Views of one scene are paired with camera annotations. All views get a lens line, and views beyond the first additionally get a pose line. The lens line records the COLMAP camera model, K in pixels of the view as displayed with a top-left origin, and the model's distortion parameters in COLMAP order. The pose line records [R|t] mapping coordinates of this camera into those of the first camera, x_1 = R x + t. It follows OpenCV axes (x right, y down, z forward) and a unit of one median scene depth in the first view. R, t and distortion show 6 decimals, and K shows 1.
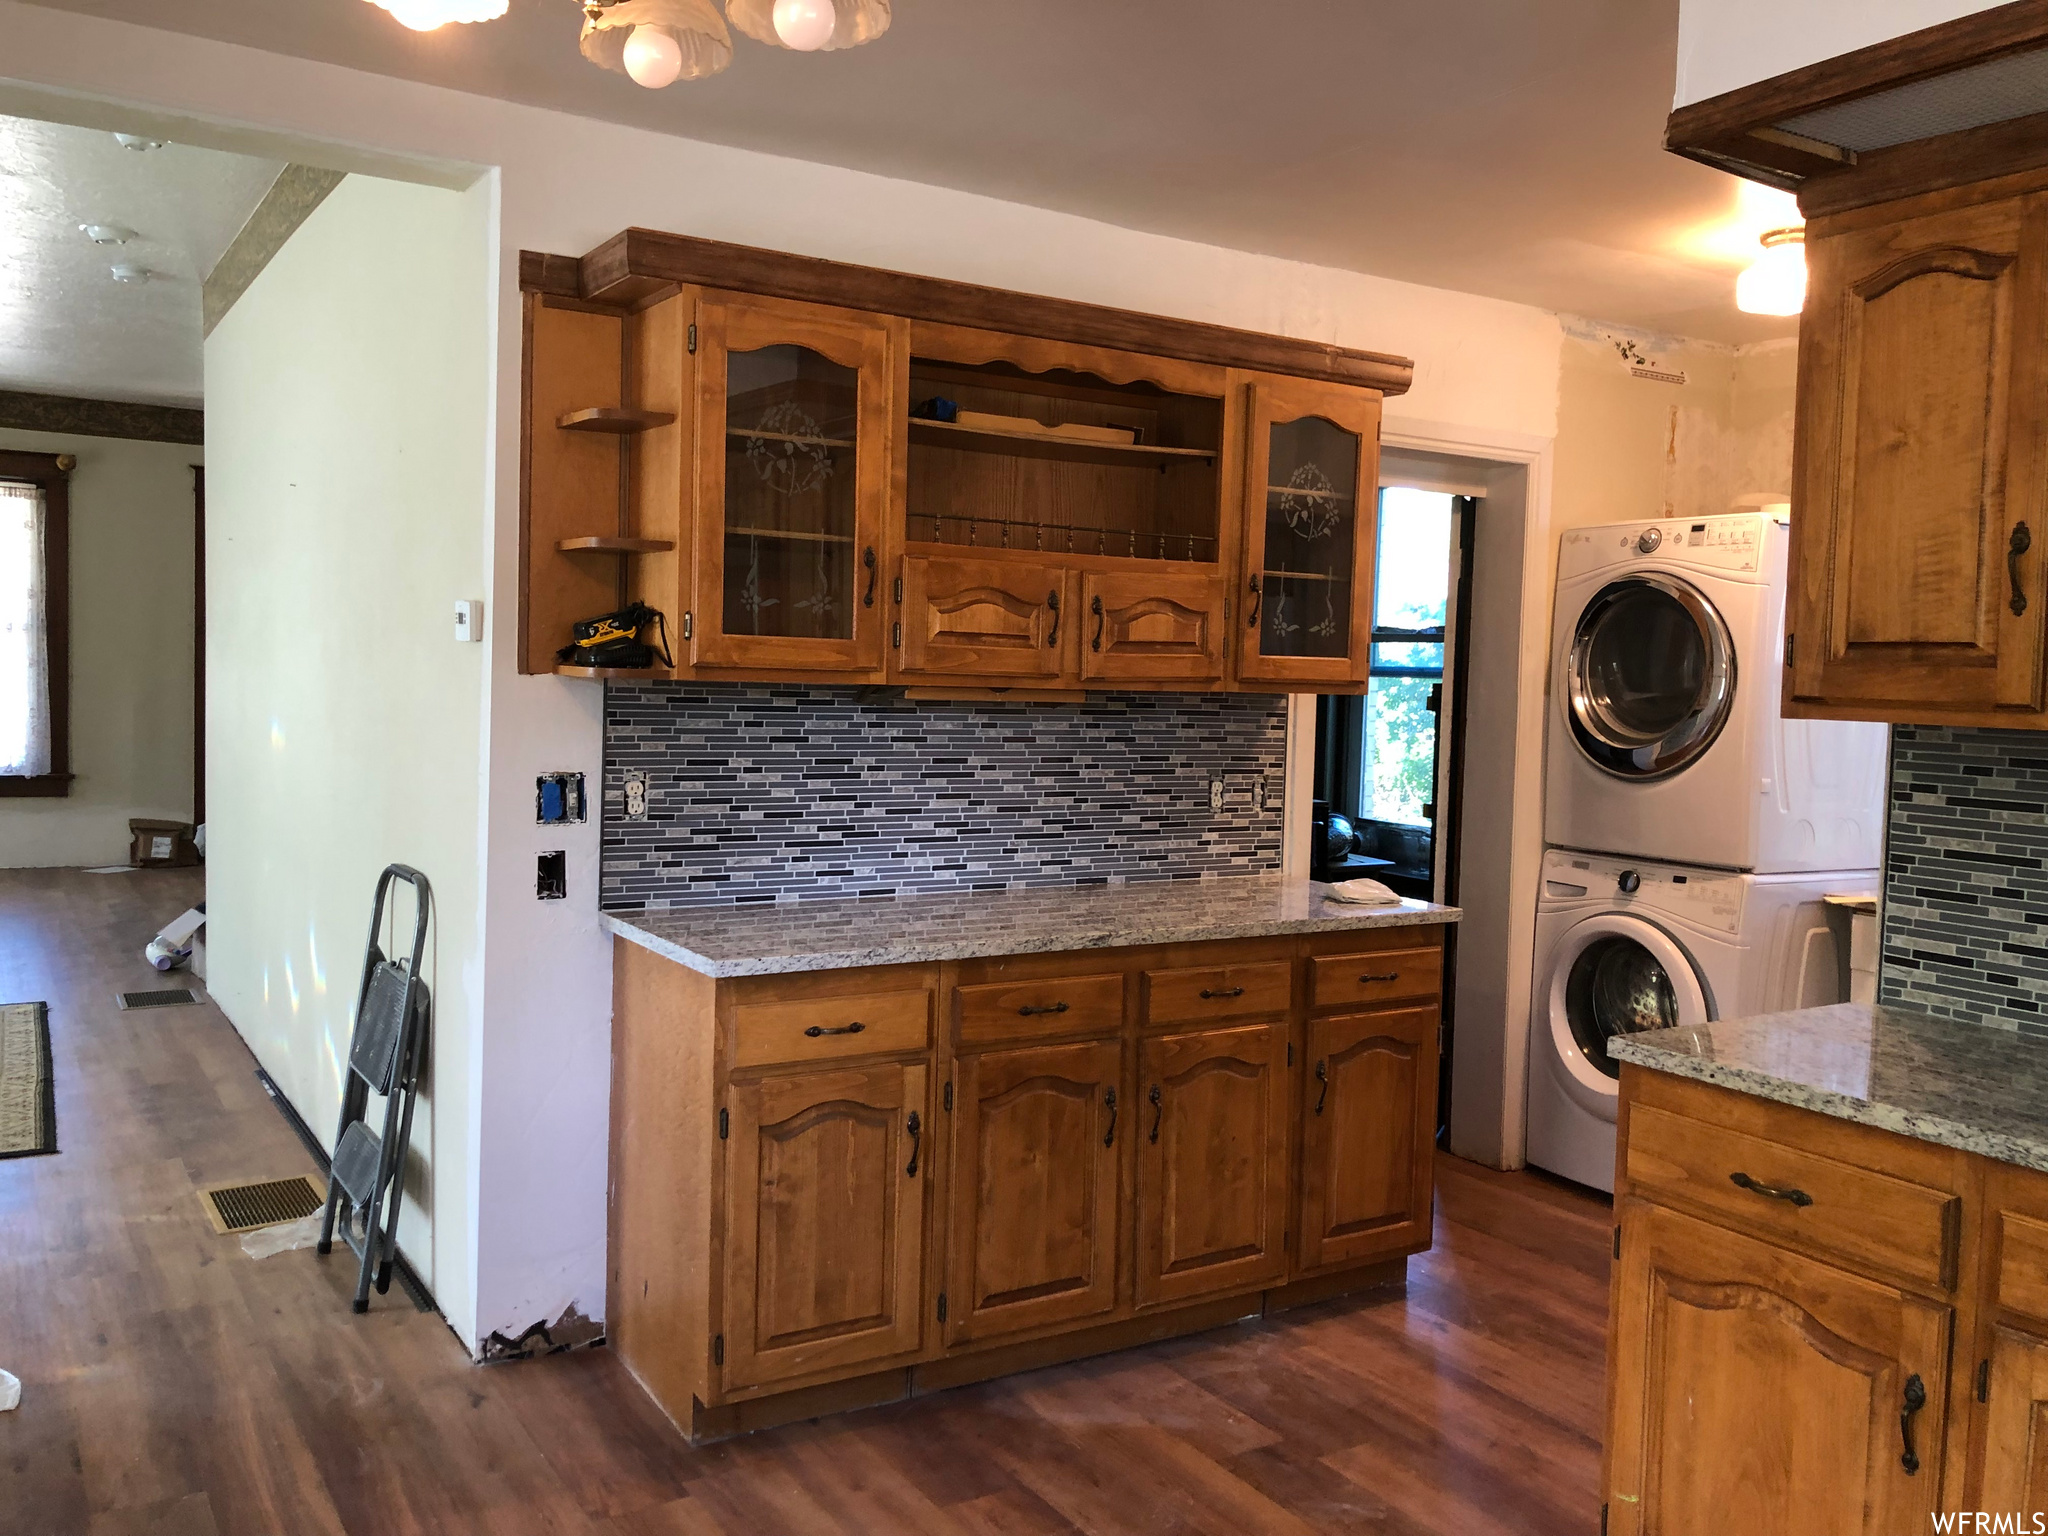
lens RADIAL K [[1677.9, 0, 1023.6], [0, 1677.9, 741.0], [0, 0, 1]] dist [0.005531, 0.008658]
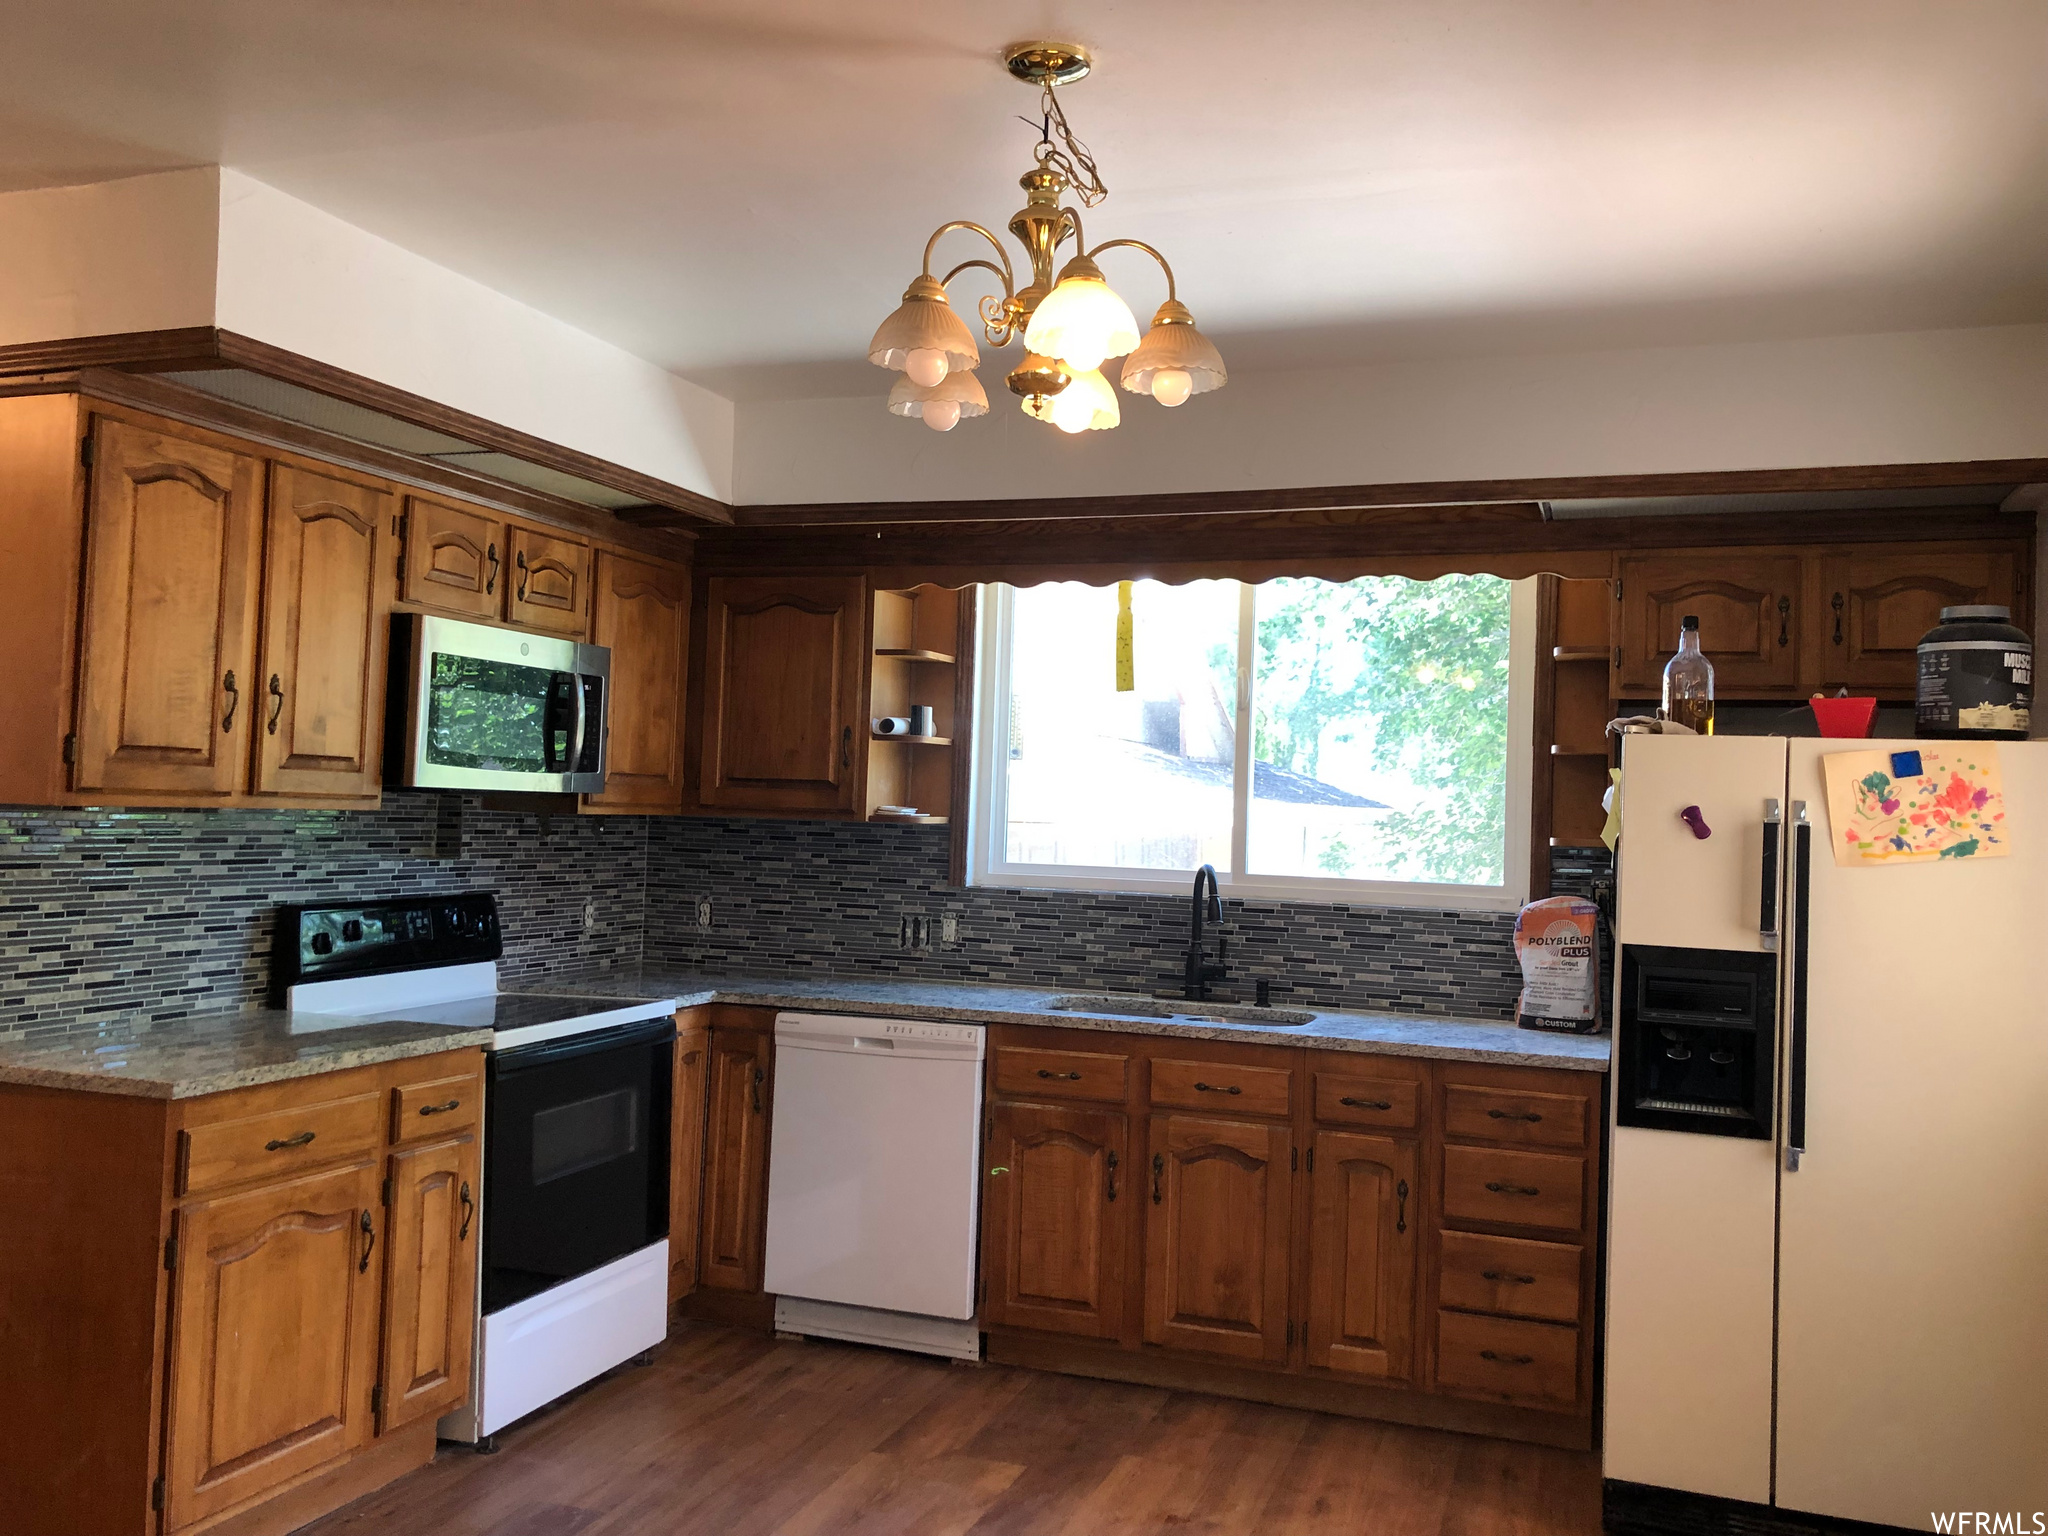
lens RADIAL K [[1709.5, 0, 1024.0], [0, 1709.5, 758.9], [0, 0, 1]] dist [0.070986, -0.168390]
pose [[-0.612177, -0.026166, 0.790288, -0.982116], [-0.012698, 0.999649, 0.023261, -0.089121], [-0.790619, 0.004205, -0.612294, 1.282762]]
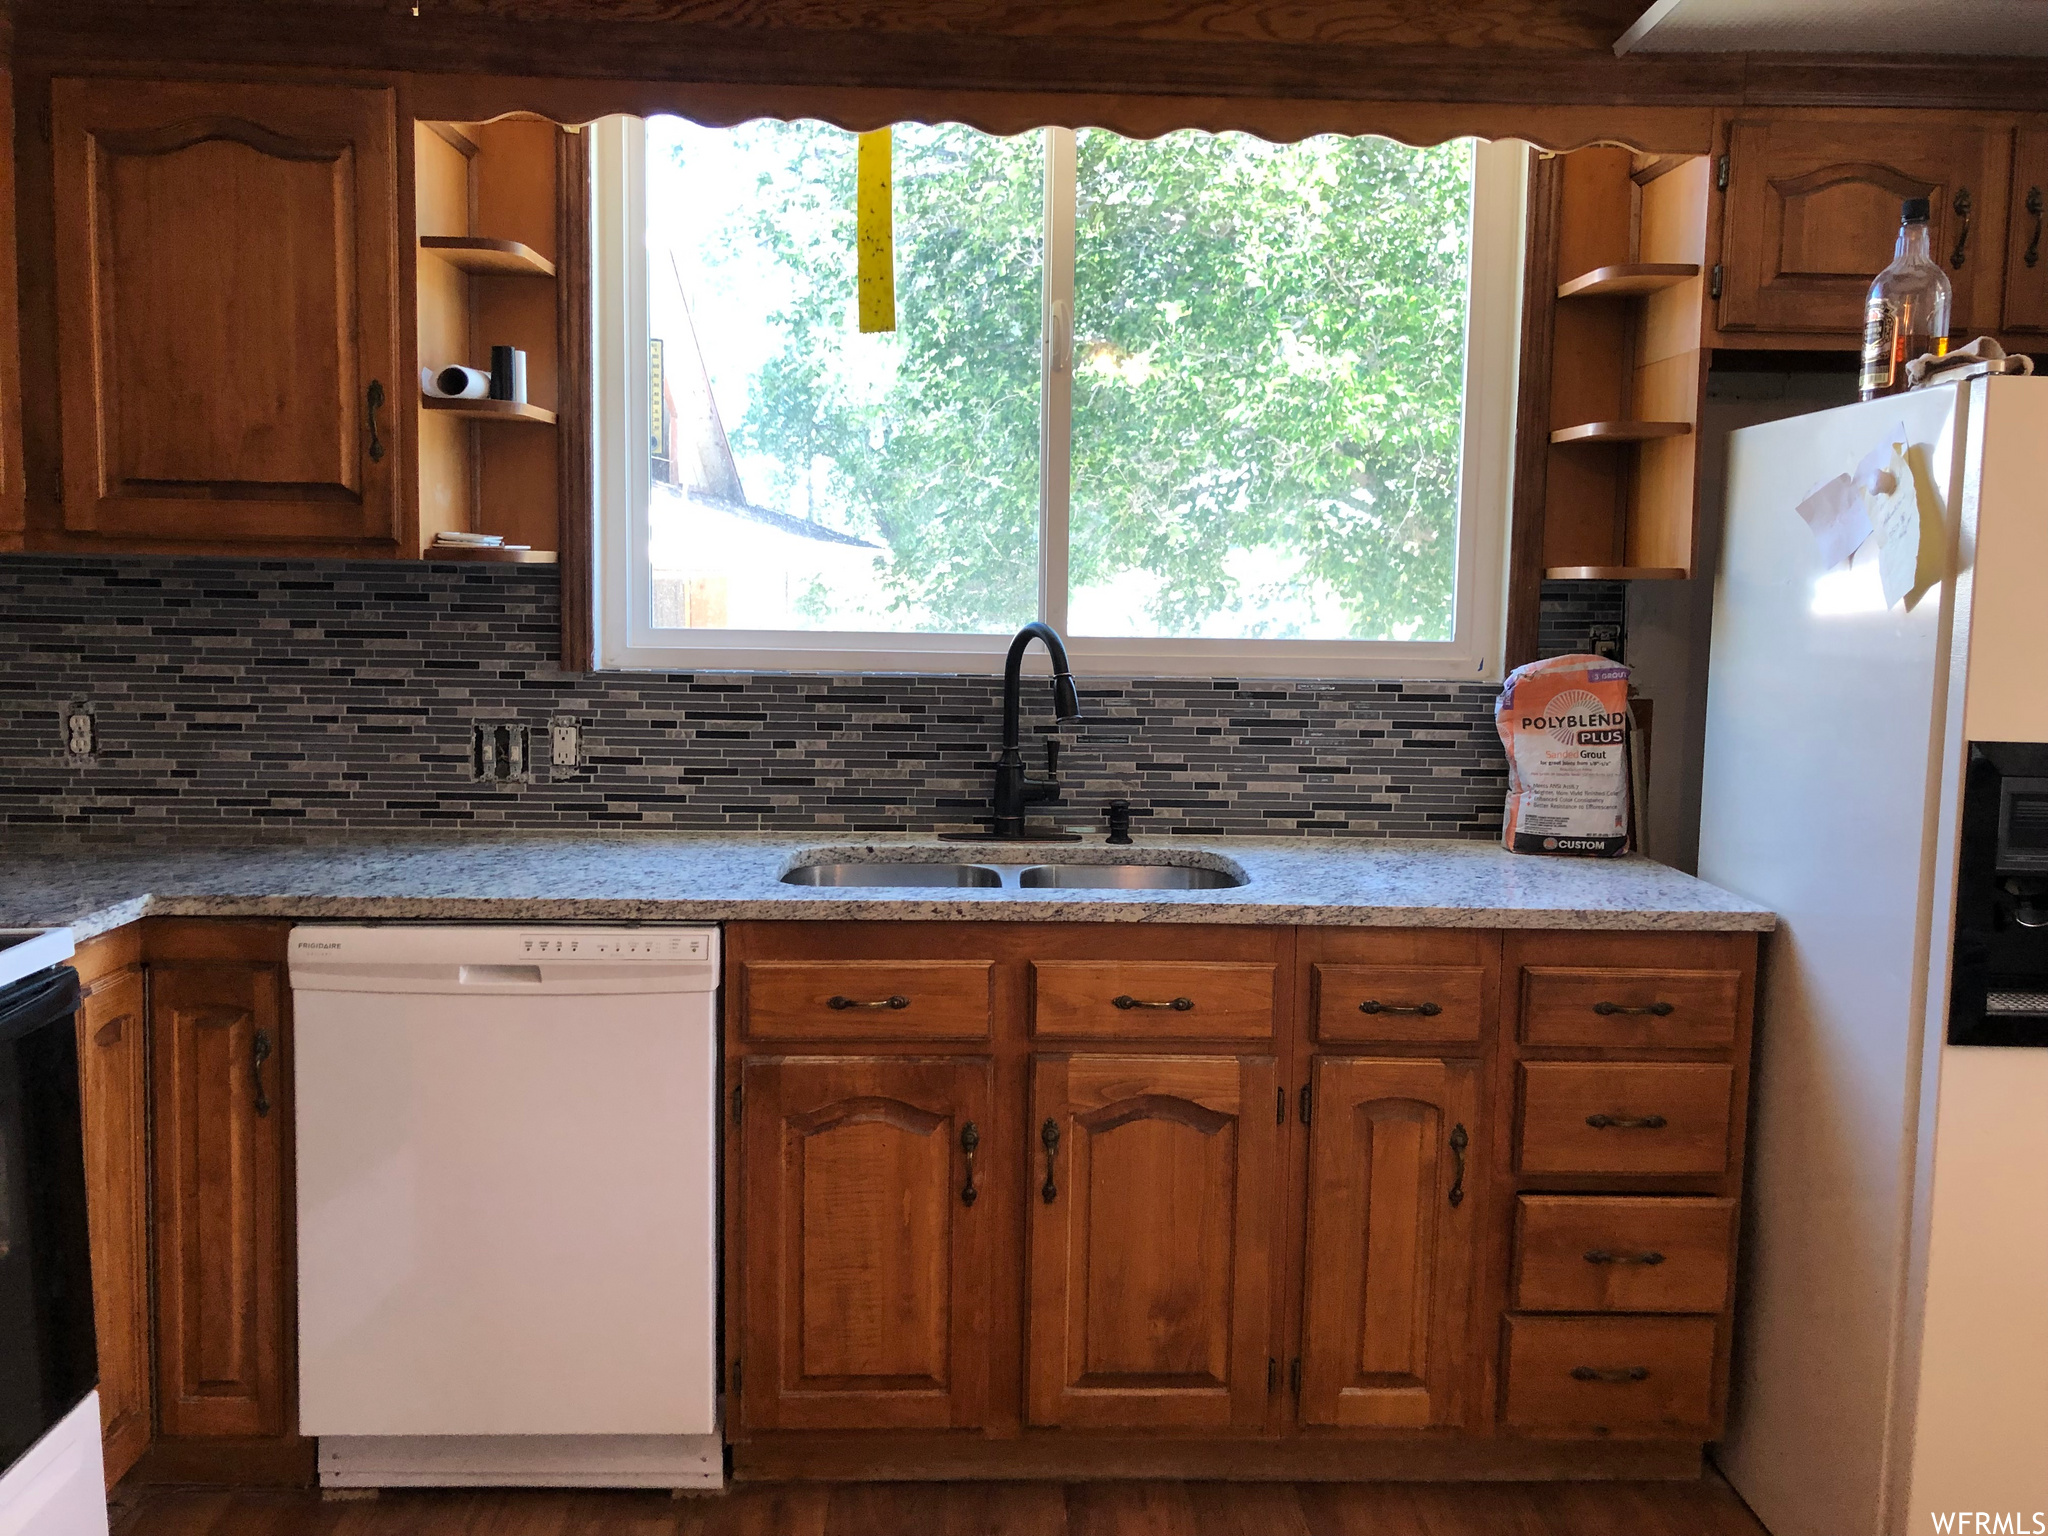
lens RADIAL K [[1690.7, 0, 1029.1], [0, 1690.7, 750.0], [0, 0, 1]] dist [0.006629, 0.007580]
pose [[-0.862540, -0.095549, 0.496886, -0.173888], [-0.018366, 0.987273, 0.157968, -0.024915], [-0.505656, 0.127128, -0.853318, 0.946897]]
